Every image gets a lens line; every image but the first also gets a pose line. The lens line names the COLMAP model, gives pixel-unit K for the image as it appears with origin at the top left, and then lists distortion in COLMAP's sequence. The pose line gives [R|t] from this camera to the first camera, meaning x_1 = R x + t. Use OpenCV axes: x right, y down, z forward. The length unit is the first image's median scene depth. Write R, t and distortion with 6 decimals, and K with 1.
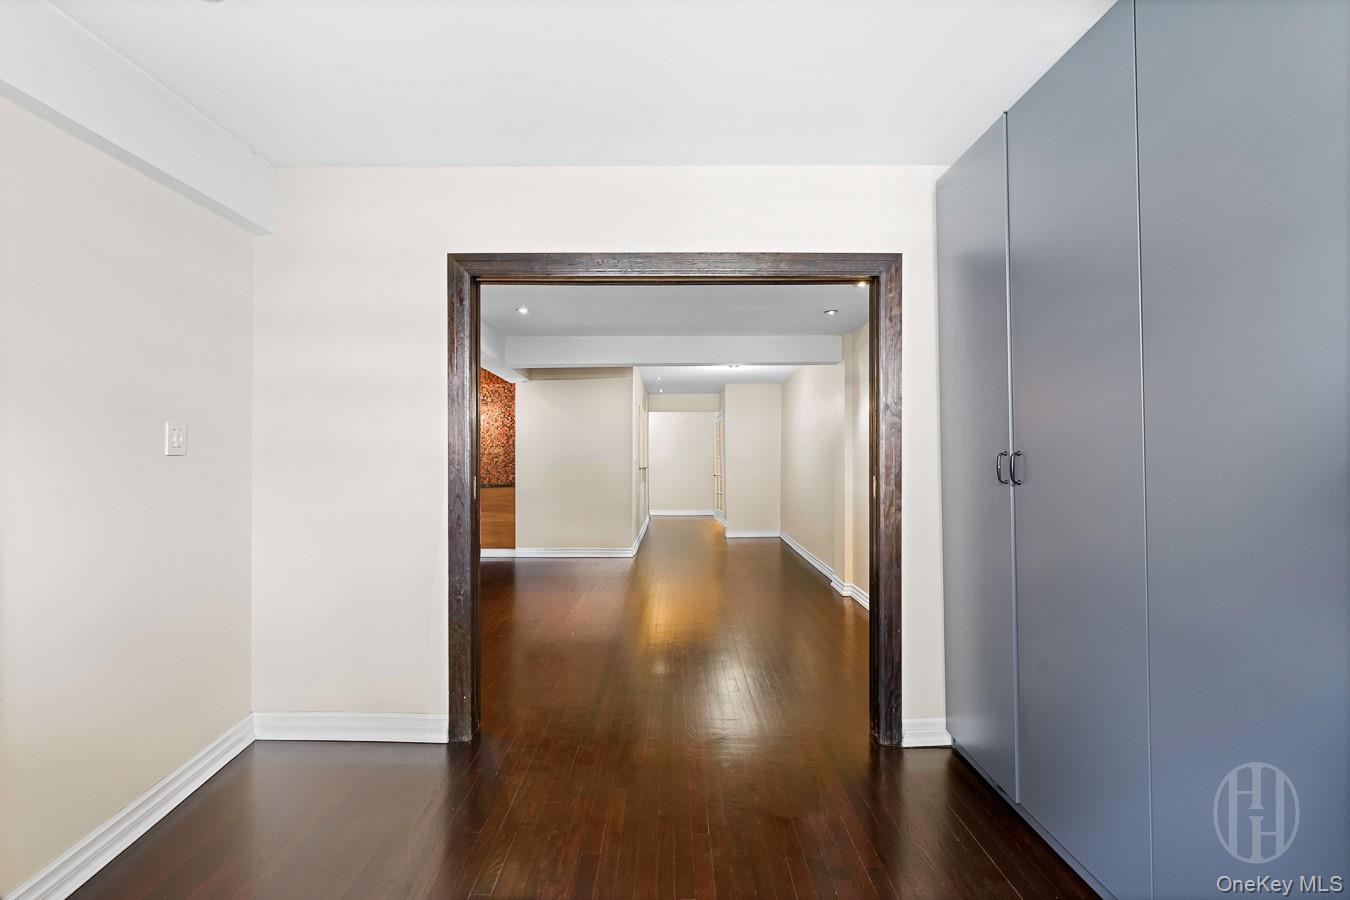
lens RADIAL K [[559.3, 0, 679.9], [0, 559.3, 441.1], [0, 0, 1]] dist [-0.002825, -0.000823]
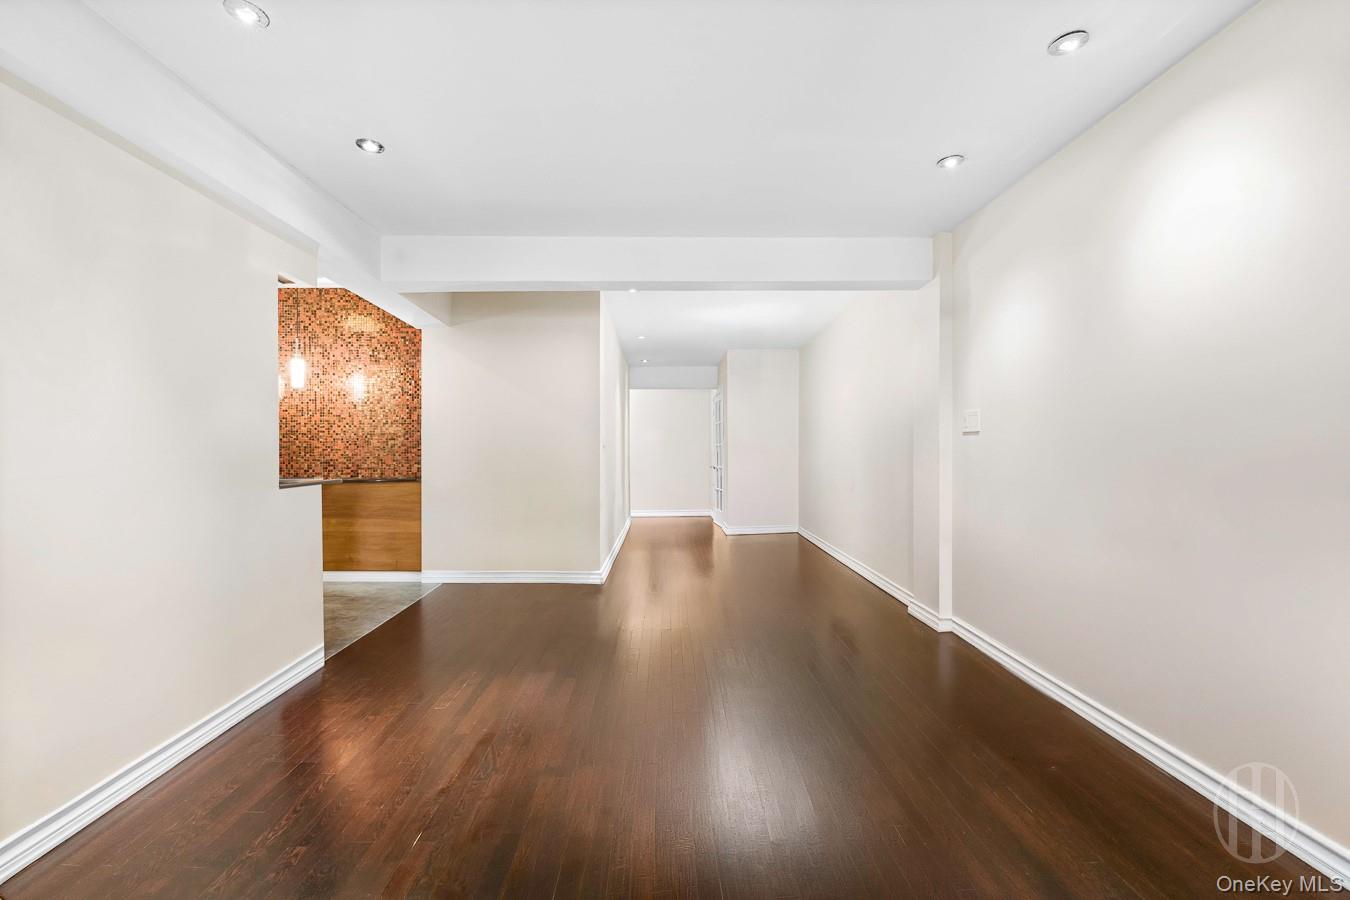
lens RADIAL K [[559.3, 0, 679.9], [0, 559.3, 441.1], [0, 0, 1]] dist [-0.002825, -0.000823]
pose [[0.999981, 0.005825, 0.001871, 0.023267], [-0.005842, 0.999939, 0.009387, 0.022732], [-0.001816, -0.009397, 0.999954, 0.309045]]
